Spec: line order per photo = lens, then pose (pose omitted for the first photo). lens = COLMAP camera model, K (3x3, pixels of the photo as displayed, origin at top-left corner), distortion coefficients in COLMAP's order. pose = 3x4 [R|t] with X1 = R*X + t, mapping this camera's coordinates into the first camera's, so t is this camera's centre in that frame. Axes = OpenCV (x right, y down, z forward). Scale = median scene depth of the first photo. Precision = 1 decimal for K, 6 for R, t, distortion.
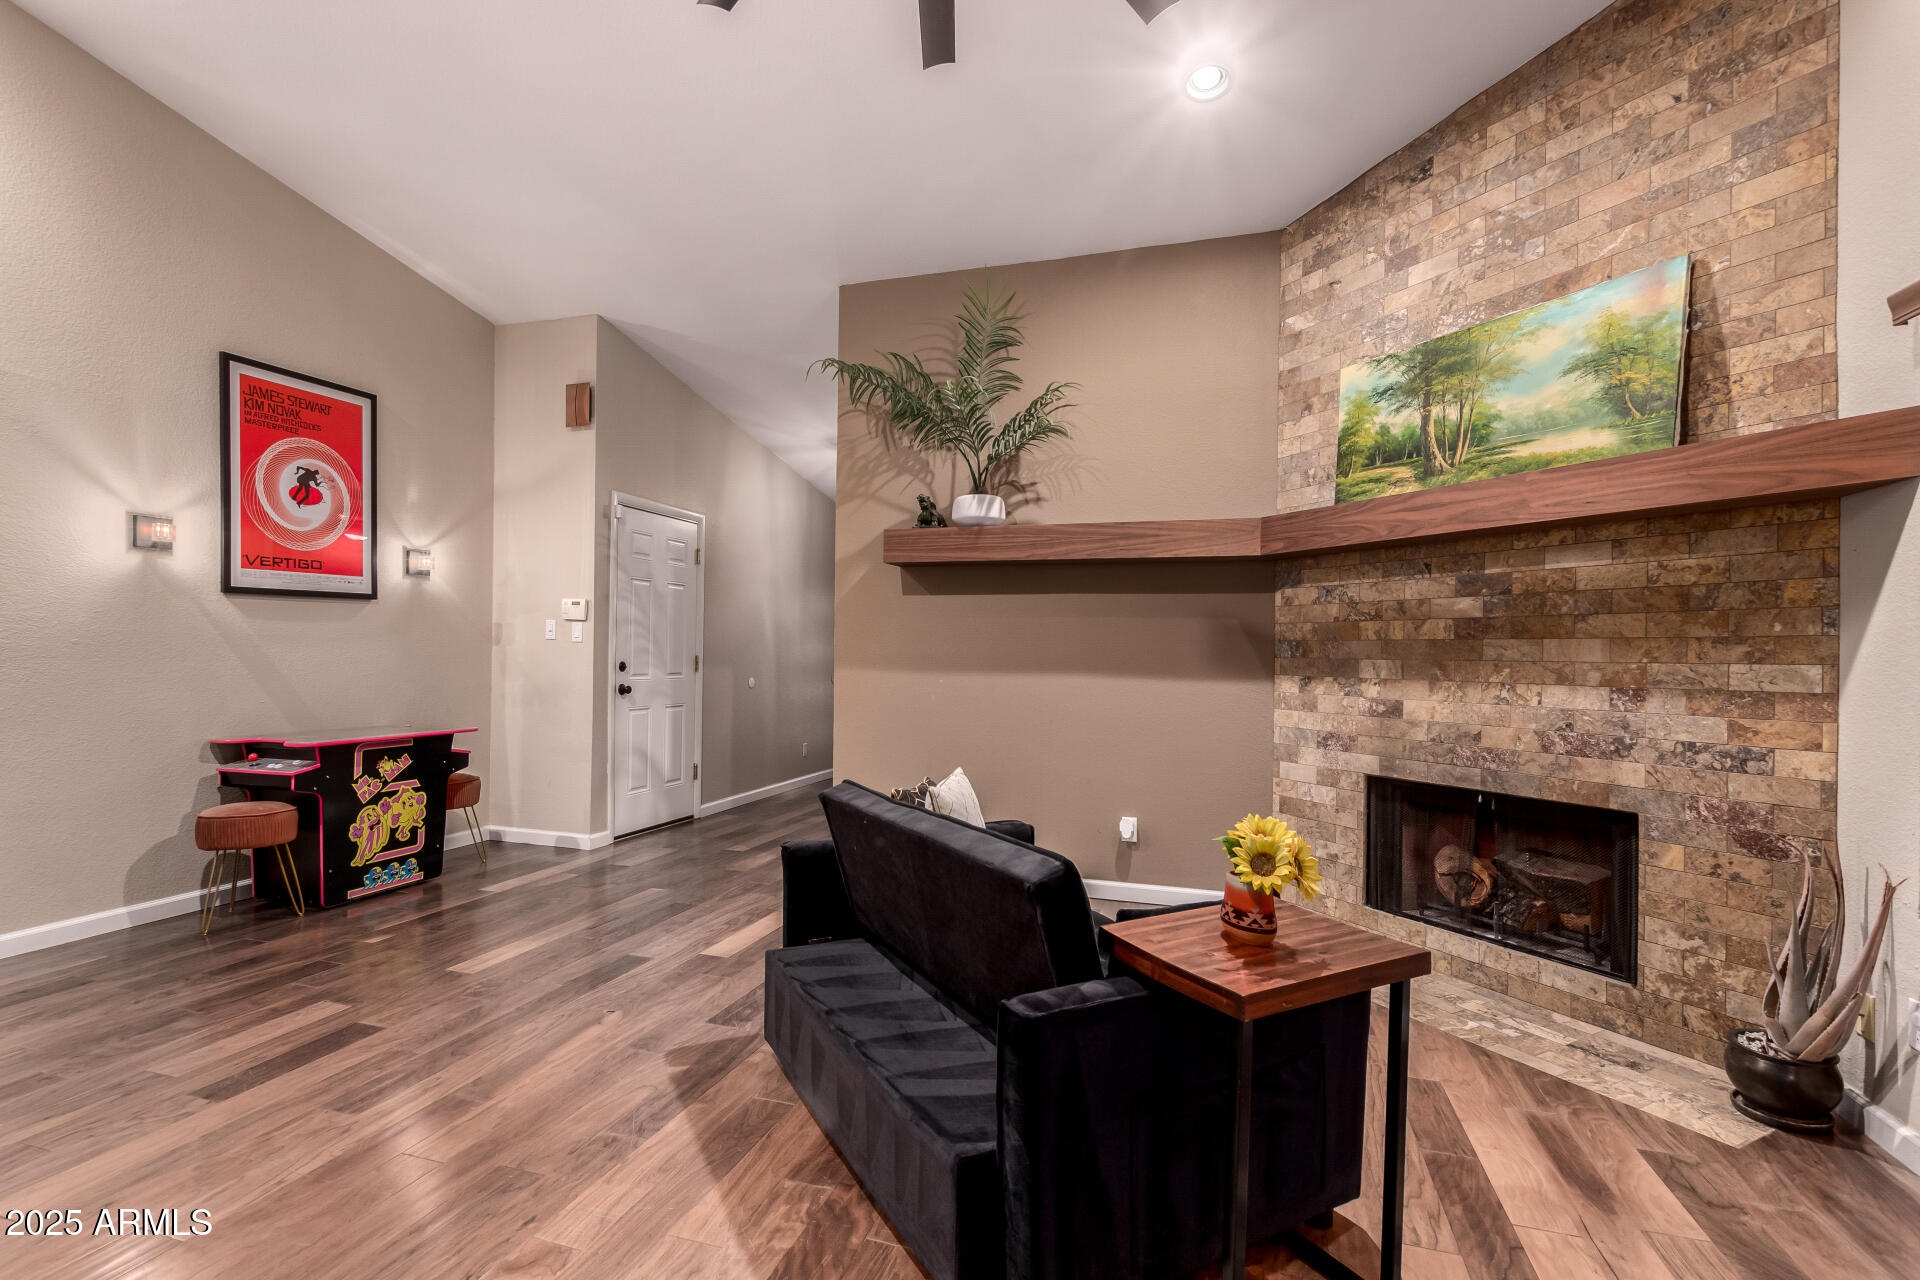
lens RADIAL K [[873.0, 0, 949.6], [0, 873.0, 654.7], [0, 0, 1]] dist [0.001983, -0.000783]
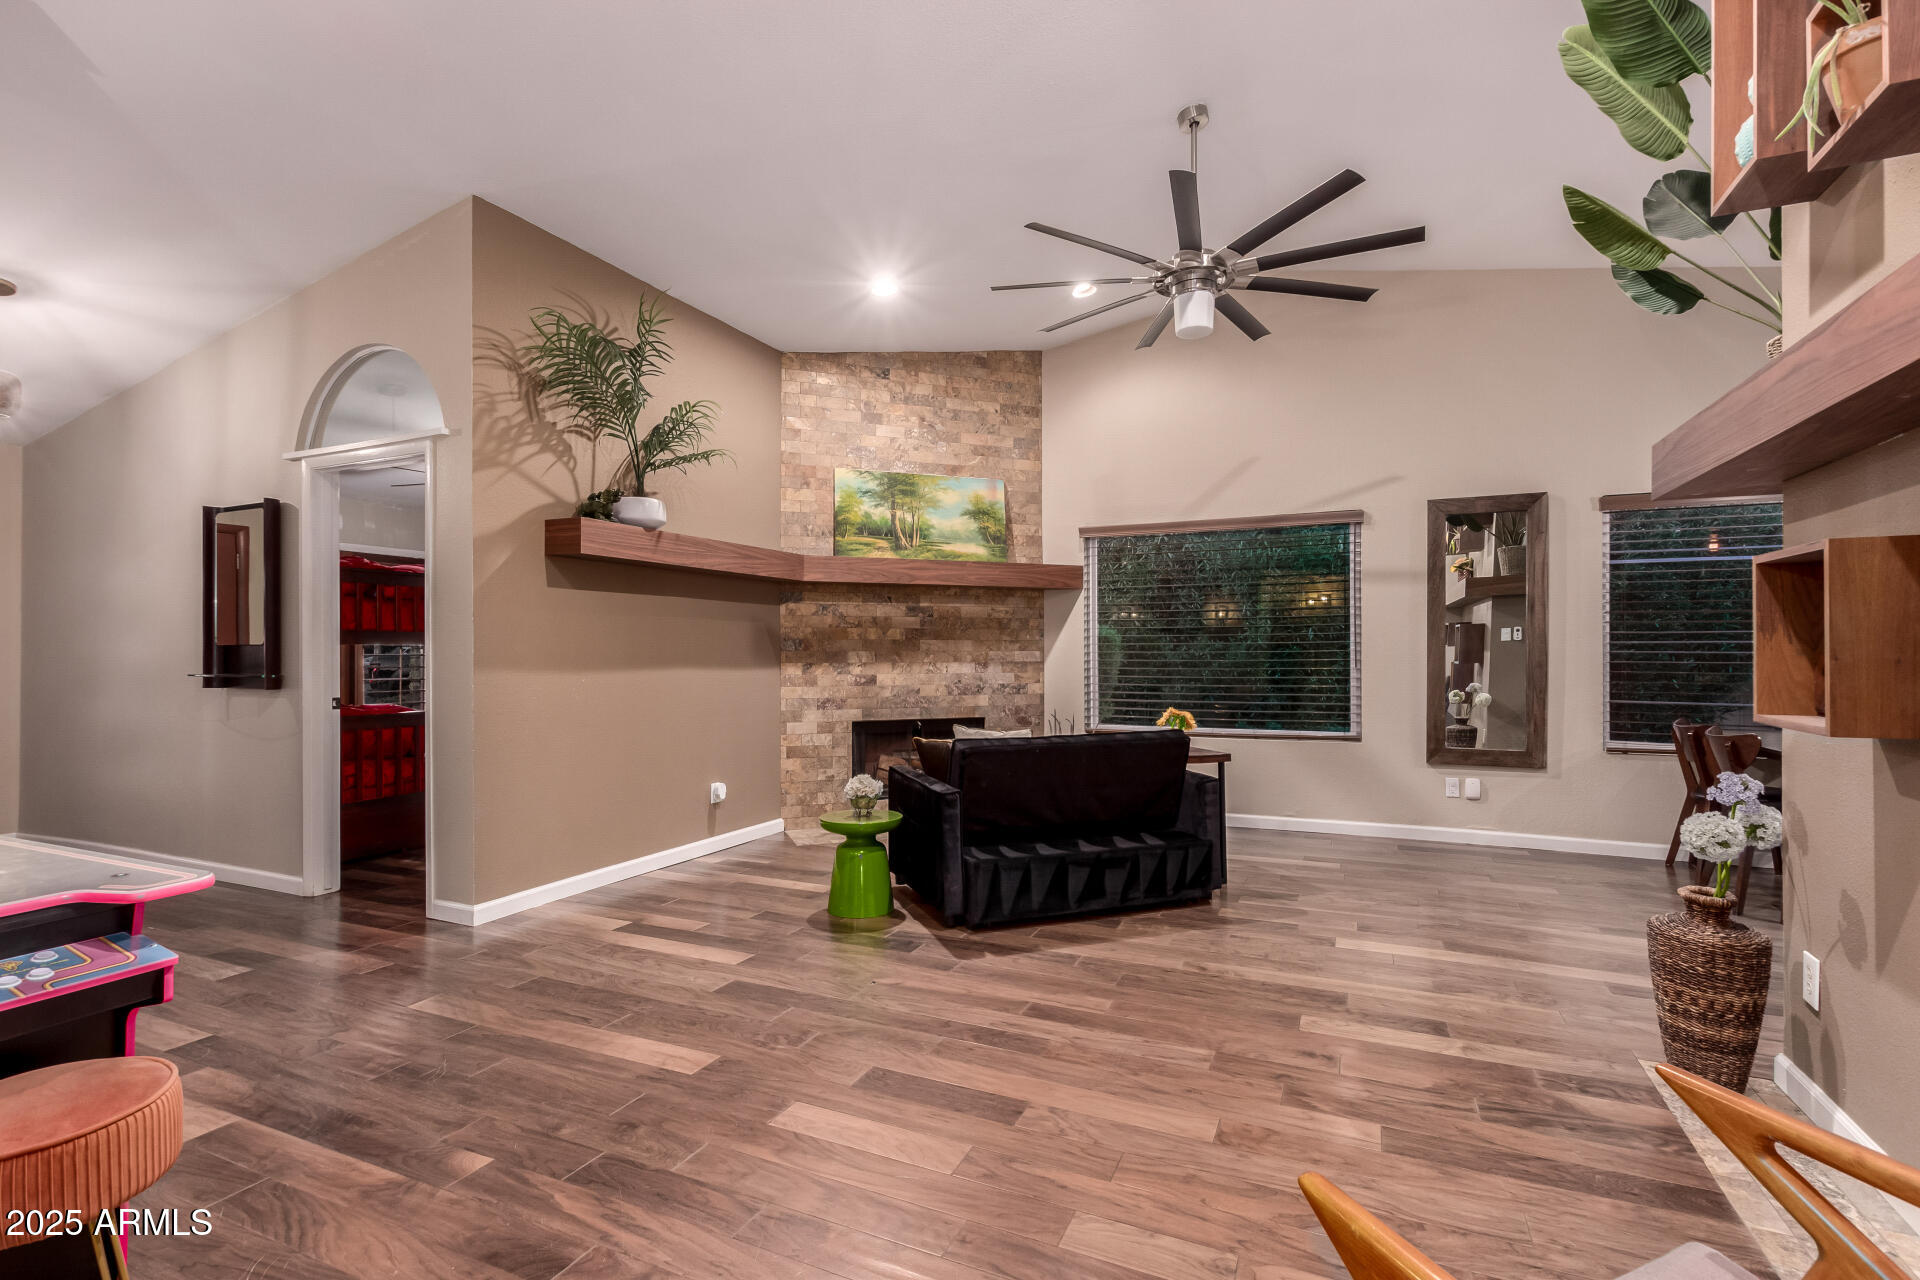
lens RADIAL K [[892.1, 0, 968.9], [0, 892.1, 644.4], [0, 0, 1]] dist [0.005495, 0.000220]
pose [[0.117609, -0.005930, 0.993042, -1.223428], [0.003134, 0.999979, 0.005600, -0.016870], [-0.993055, 0.002453, 0.117625, 0.617766]]
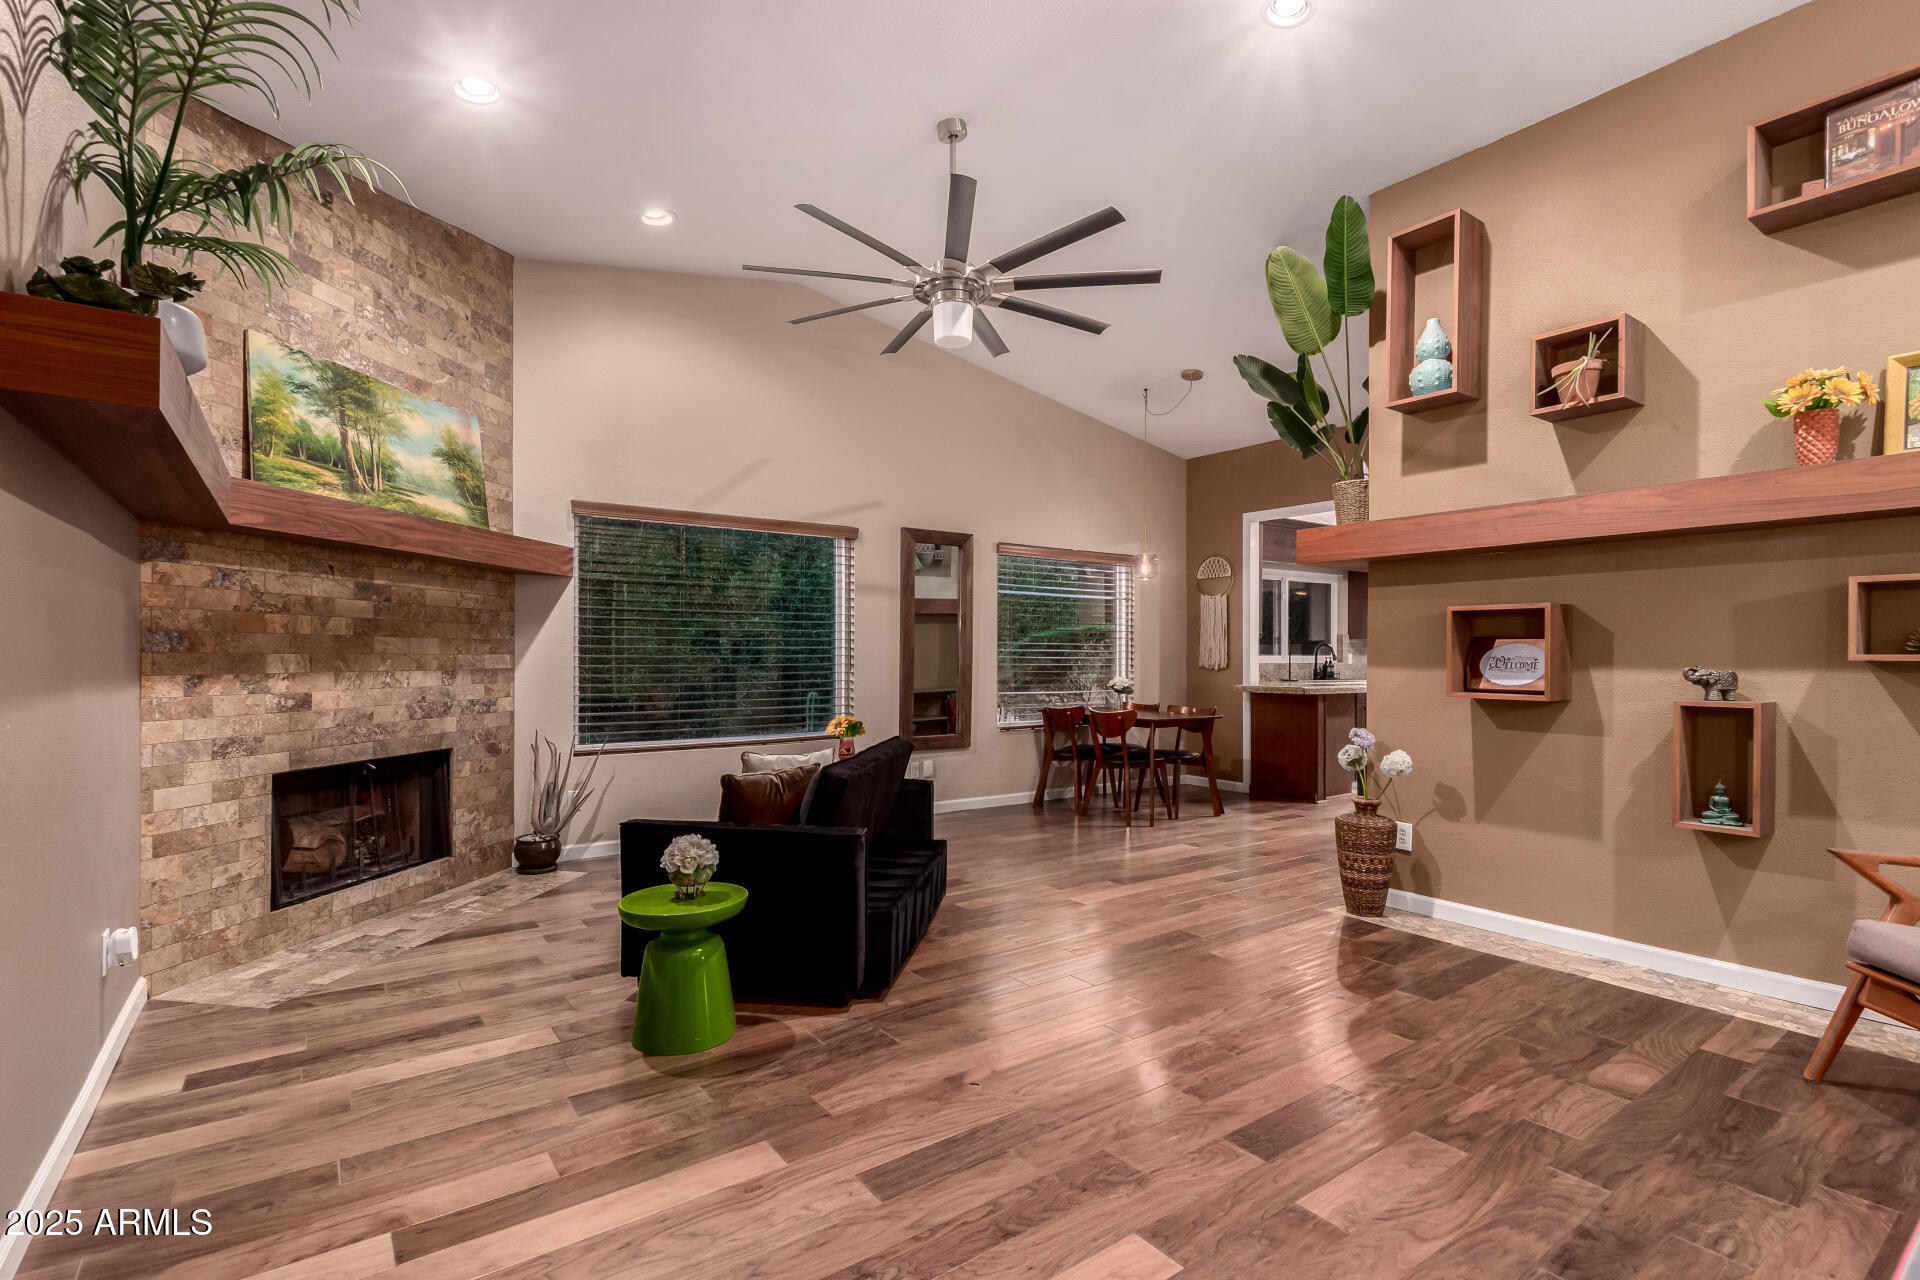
lens RADIAL K [[873.0, 0, 949.6], [0, 873.0, 654.7], [0, 0, 1]] dist [0.001983, -0.000783]
pose [[-0.796989, -0.014669, 0.603815, -0.724239], [-0.012980, 0.999890, 0.007159, -0.010370], [-0.603854, -0.002132, -0.797092, 1.386556]]
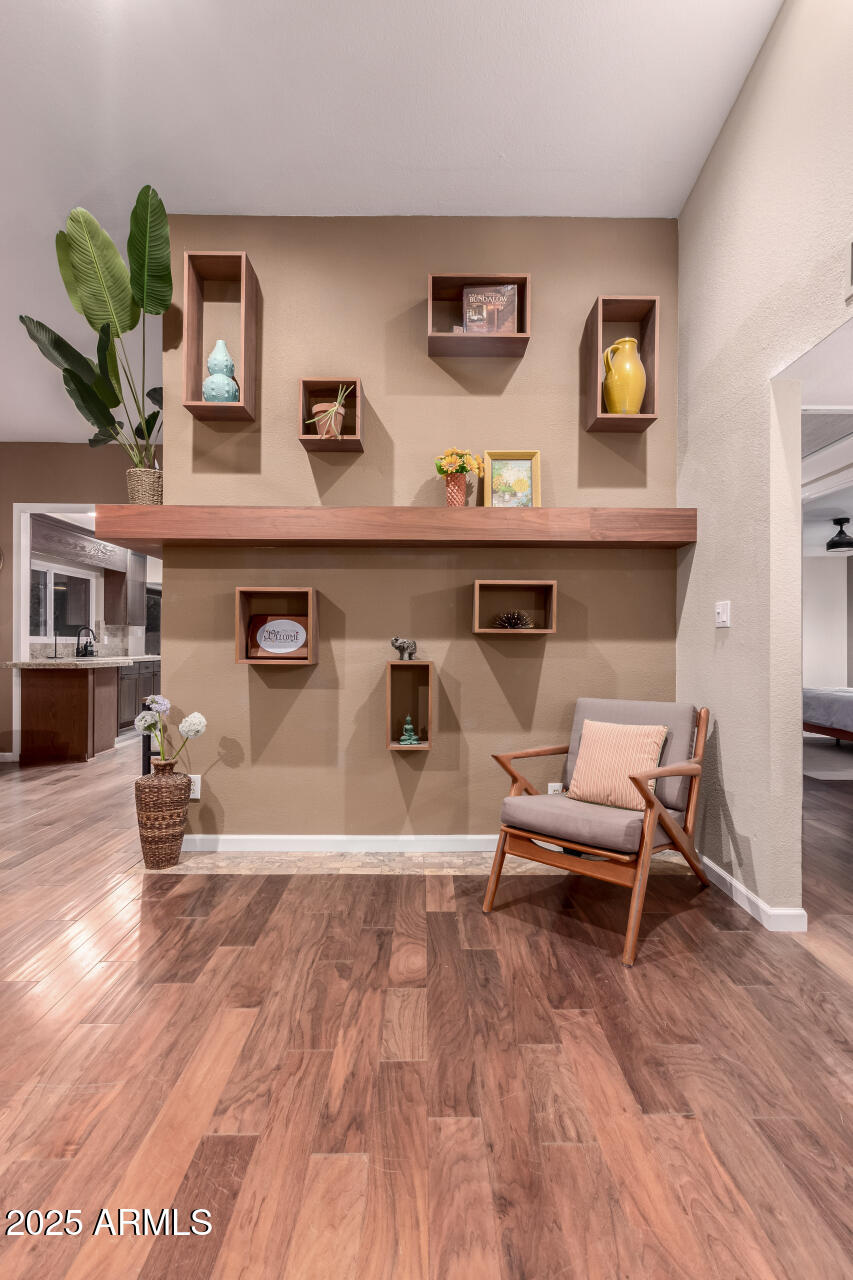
lens RADIAL K [[594.8, 0, 422.6], [0, 594.8, 644.1], [0, 0, 1]] dist [0.005495, 0.000220]
pose [[-0.954903, -0.018183, -0.296362, -0.567364], [-0.017486, 0.999835, -0.005004, 0.012538], [0.296404, 0.000404, -0.955063, 1.063813]]
